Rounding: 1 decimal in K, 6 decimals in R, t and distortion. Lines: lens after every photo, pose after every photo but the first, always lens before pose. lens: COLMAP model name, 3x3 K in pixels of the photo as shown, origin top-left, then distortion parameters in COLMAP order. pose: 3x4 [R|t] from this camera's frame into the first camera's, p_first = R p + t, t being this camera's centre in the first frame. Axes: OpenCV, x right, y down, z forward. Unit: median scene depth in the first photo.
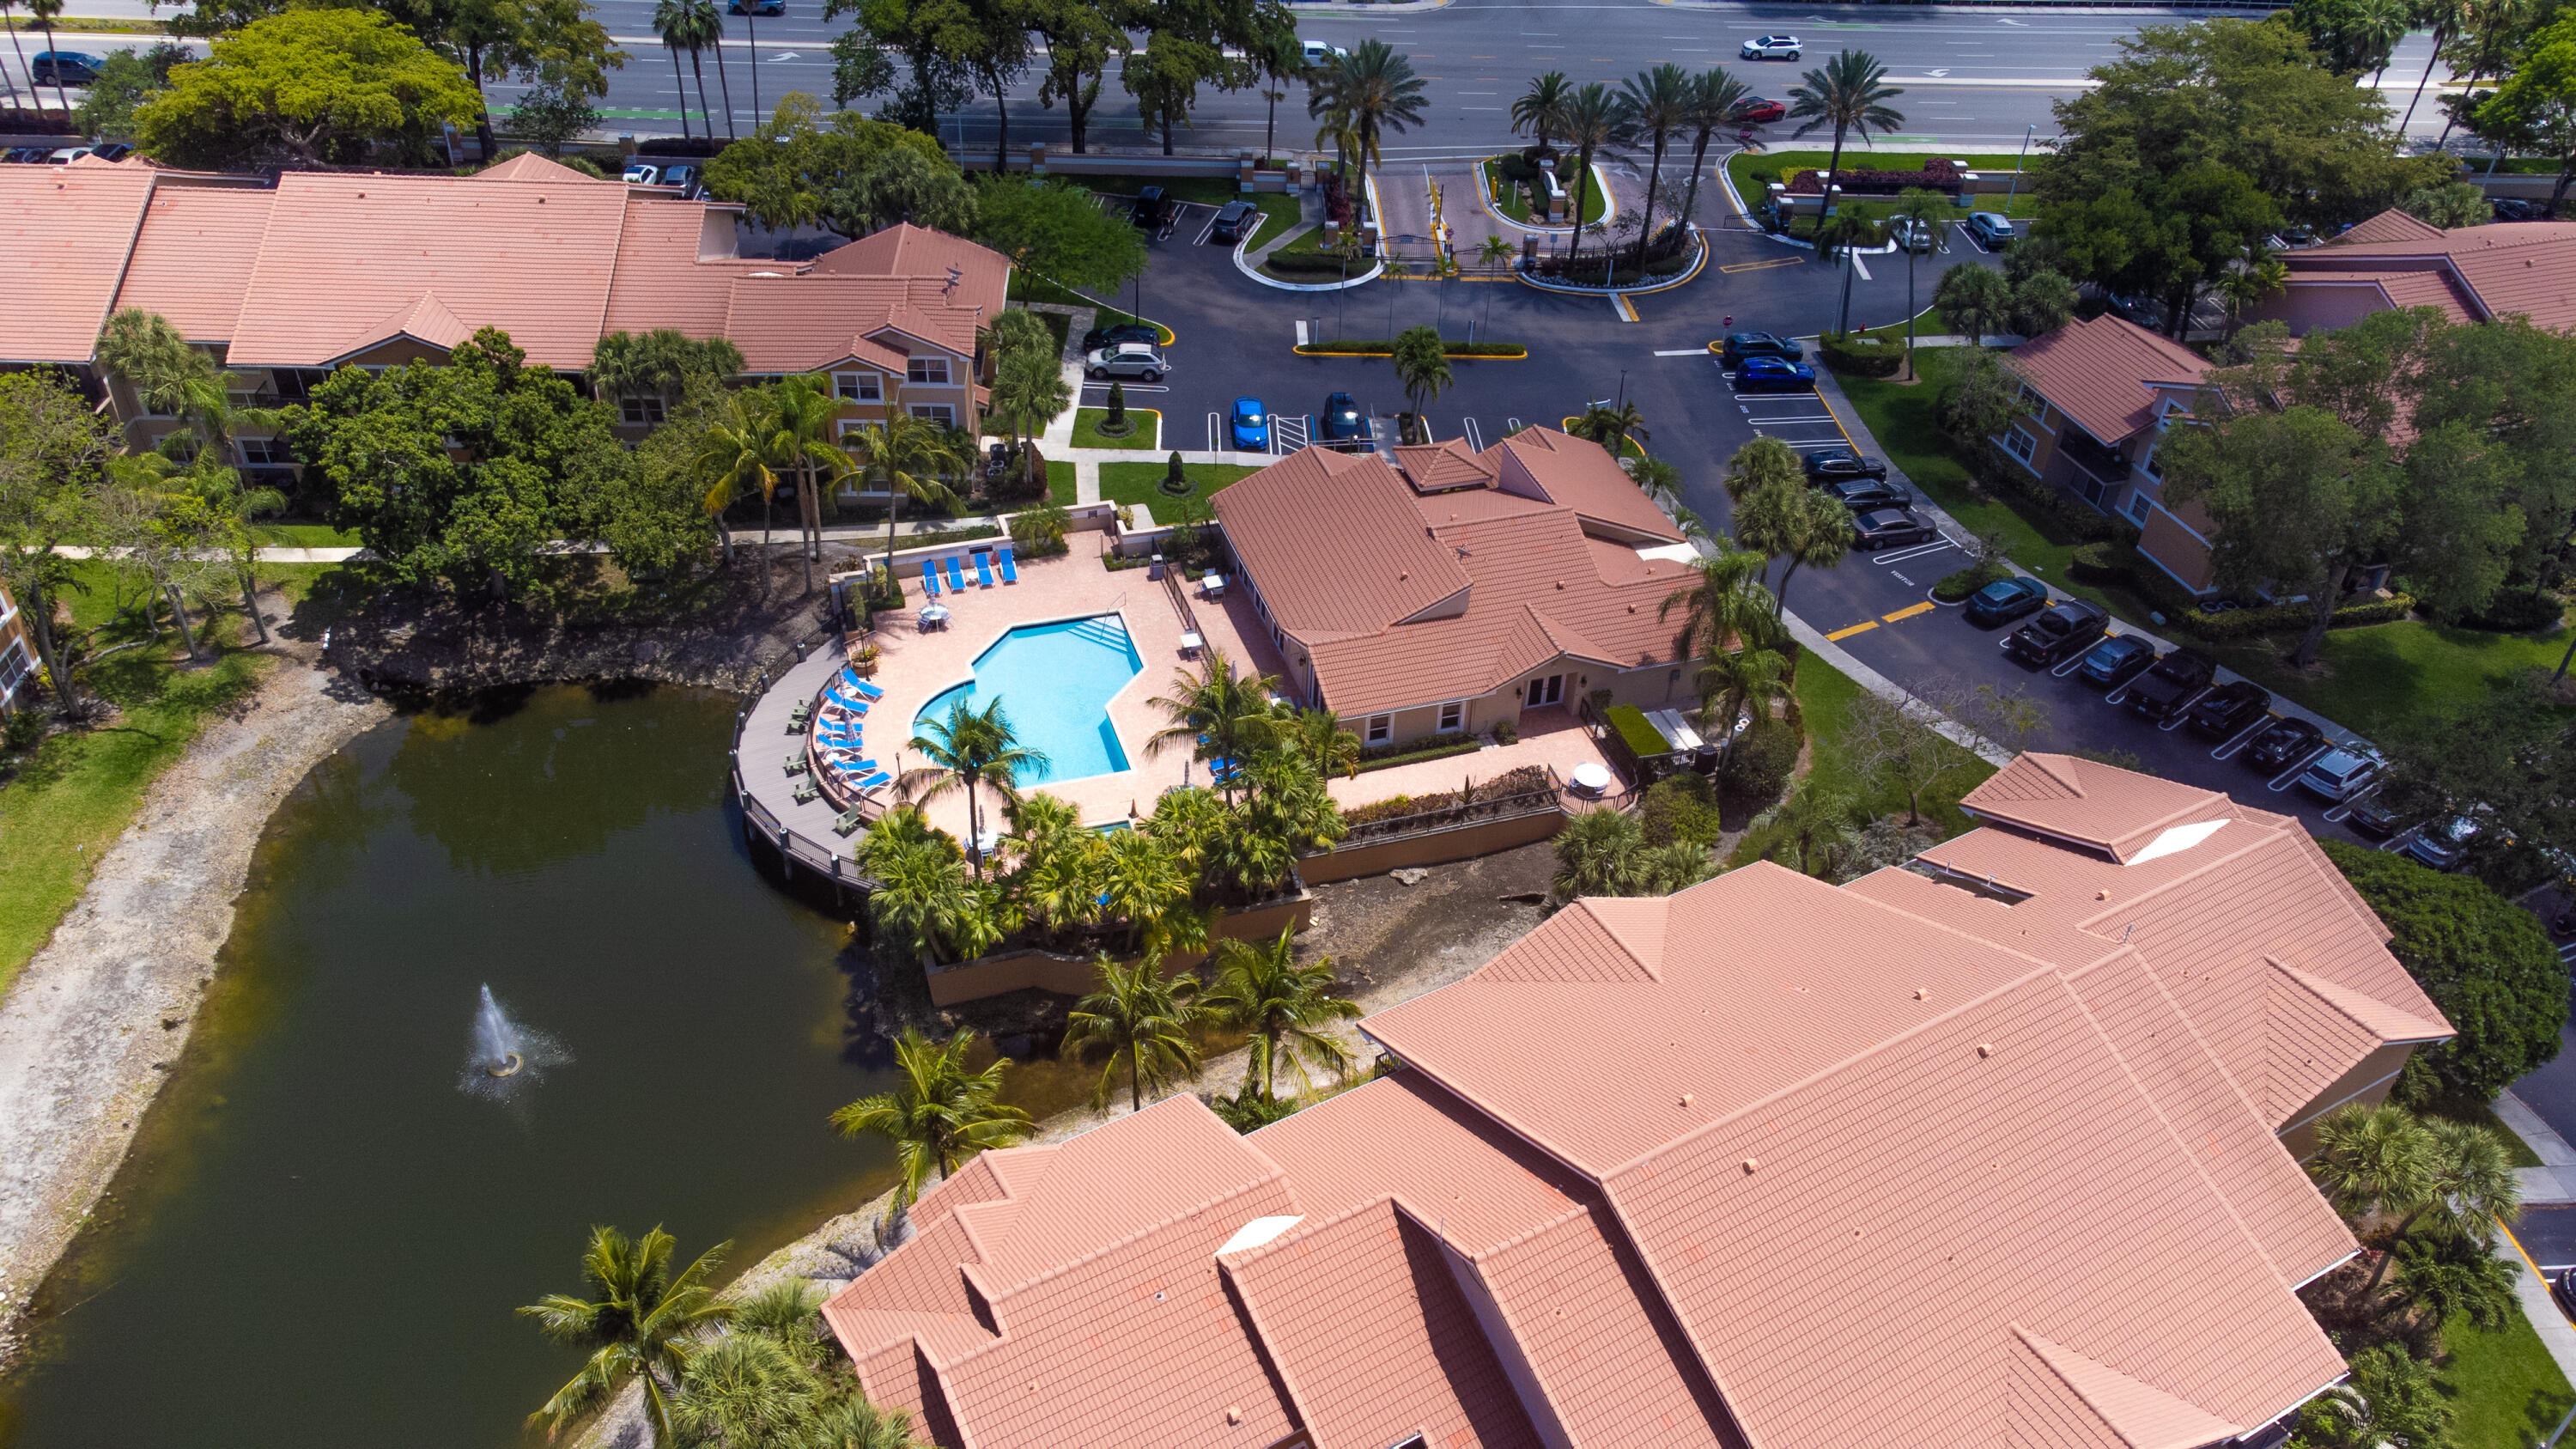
lens RADIAL K [[1904.6, 0, 1288.0], [0, 1904.6, 724.5], [0, 0, 1]] dist [0.081879, -0.112496]
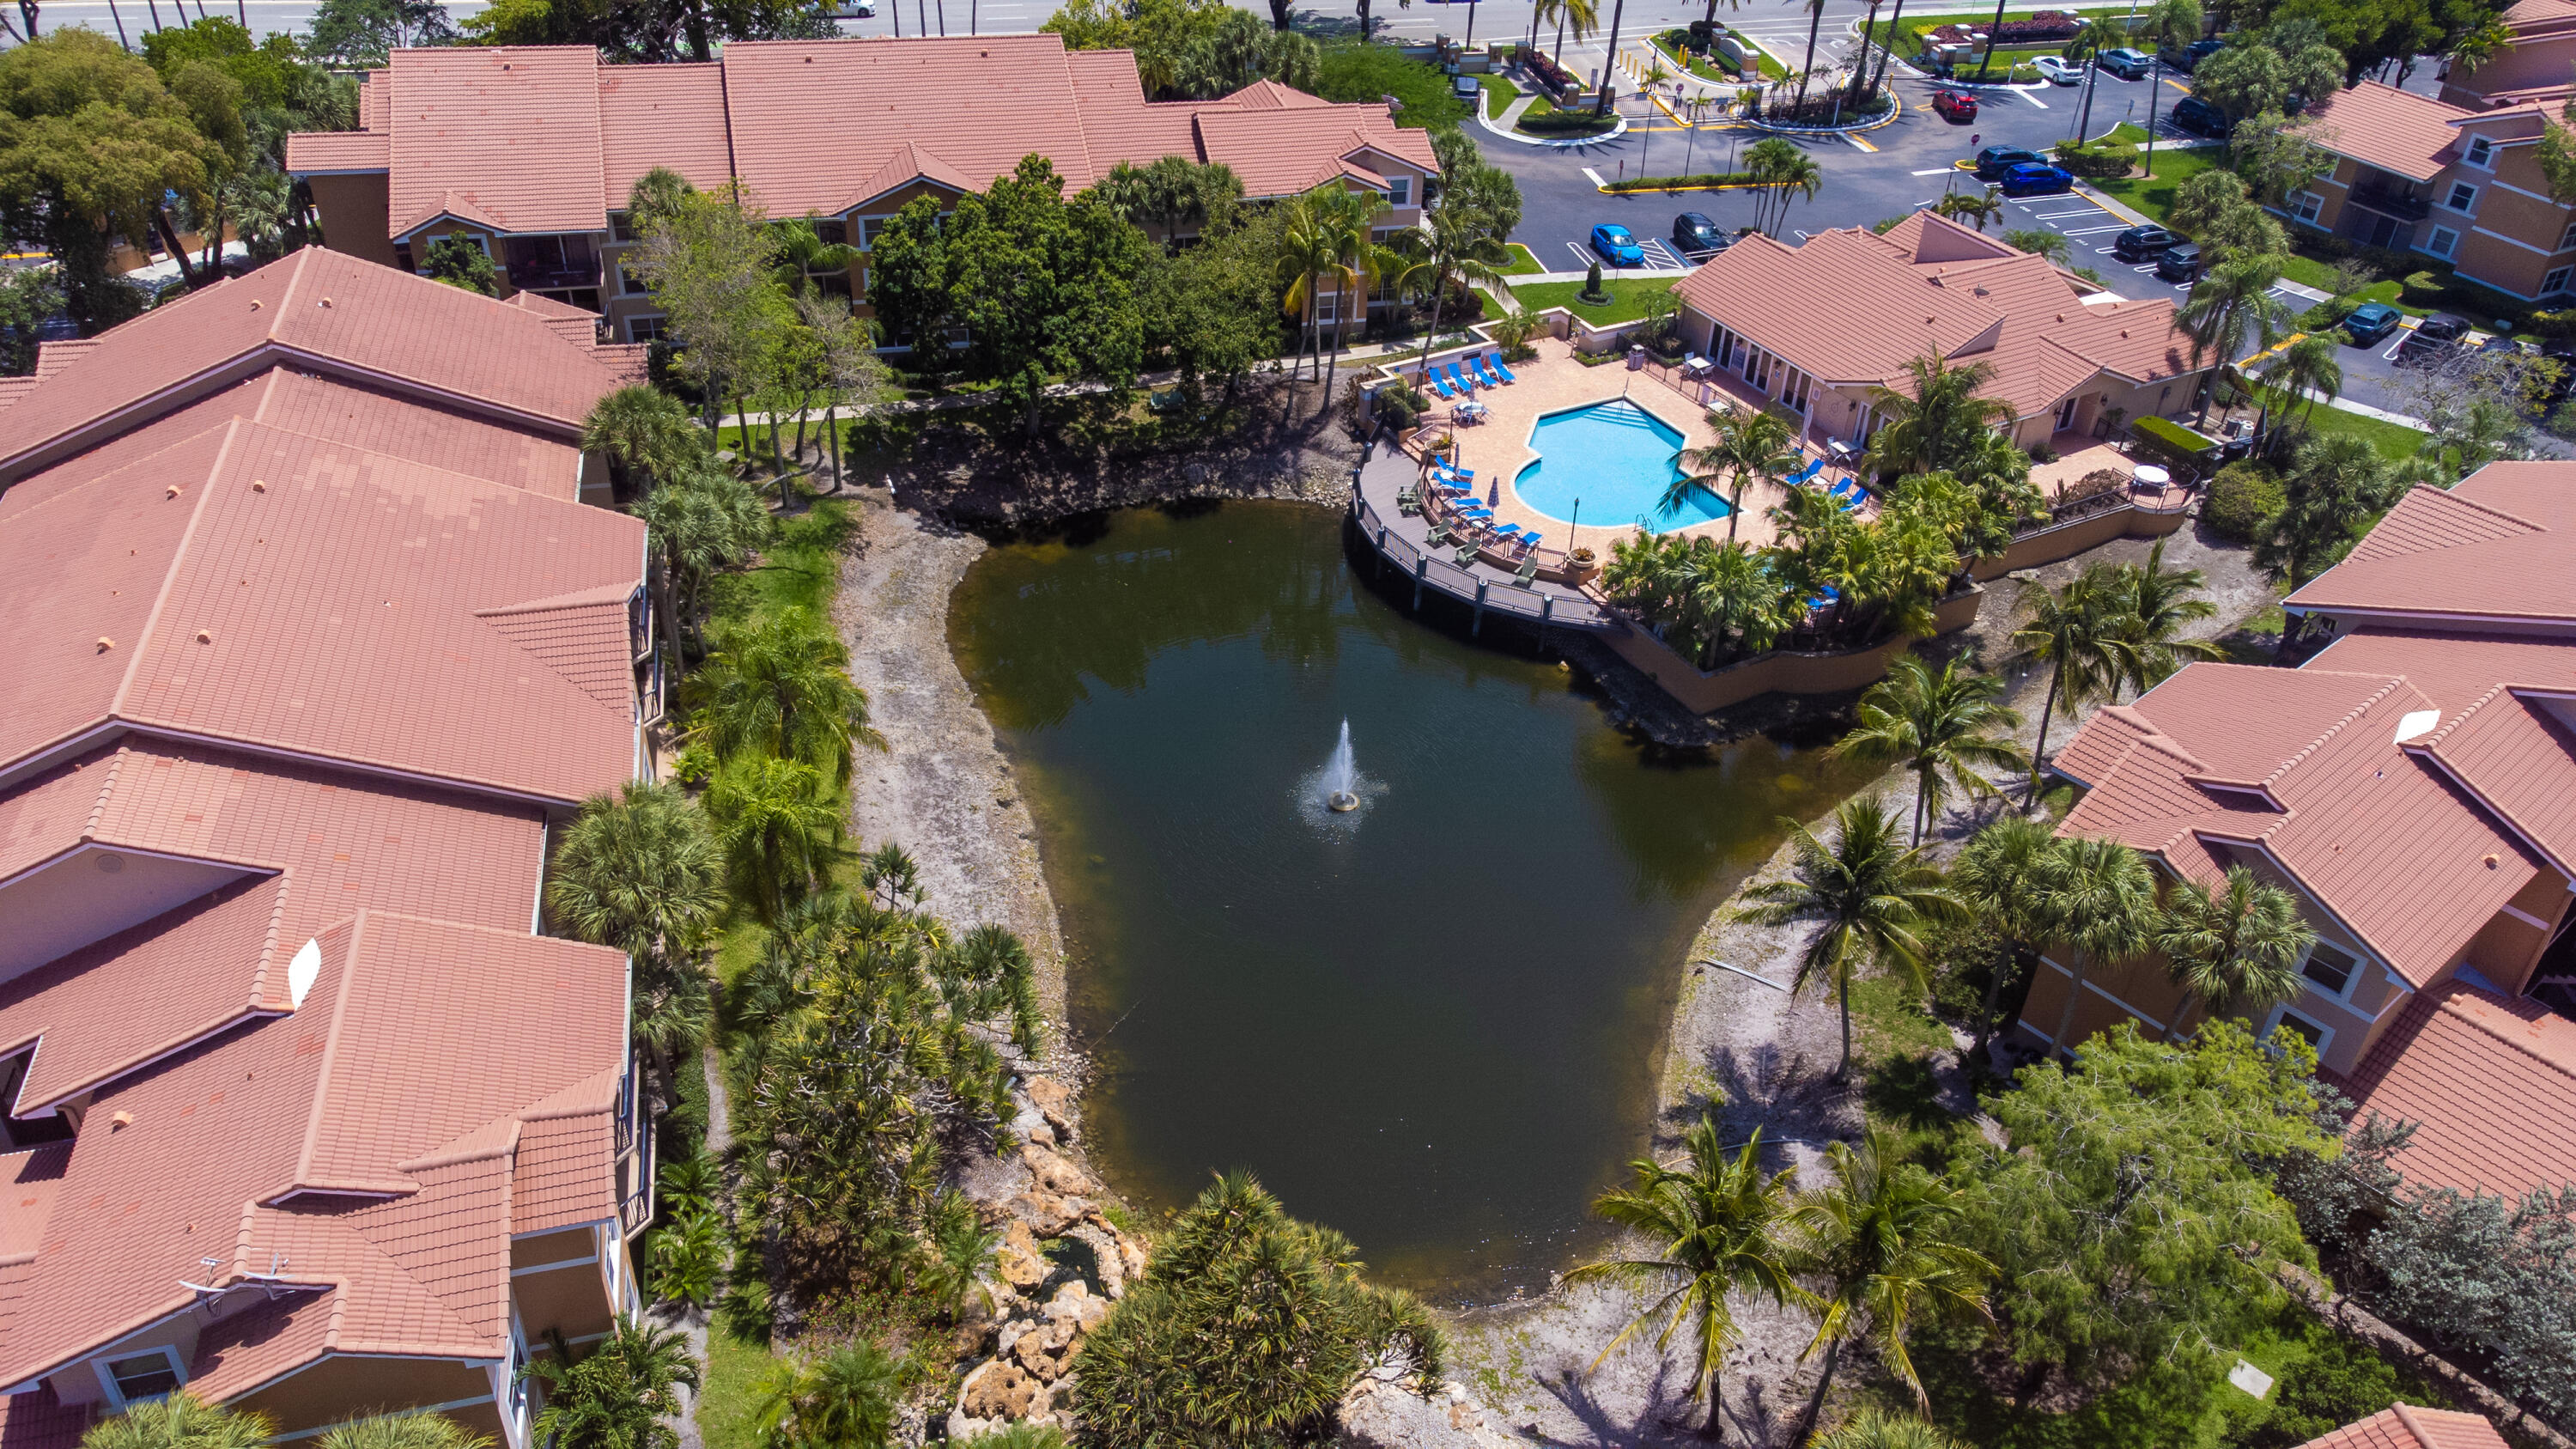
lens RADIAL K [[1904.6, 0, 1288.0], [0, 1904.6, 724.5], [0, 0, 1]] dist [0.081879, -0.112496]
pose [[0.980169, -0.113955, 0.162122, -0.464817], [0.119200, 0.992605, -0.022968, 0.121874], [-0.158305, 0.041837, 0.986503, 0.010293]]
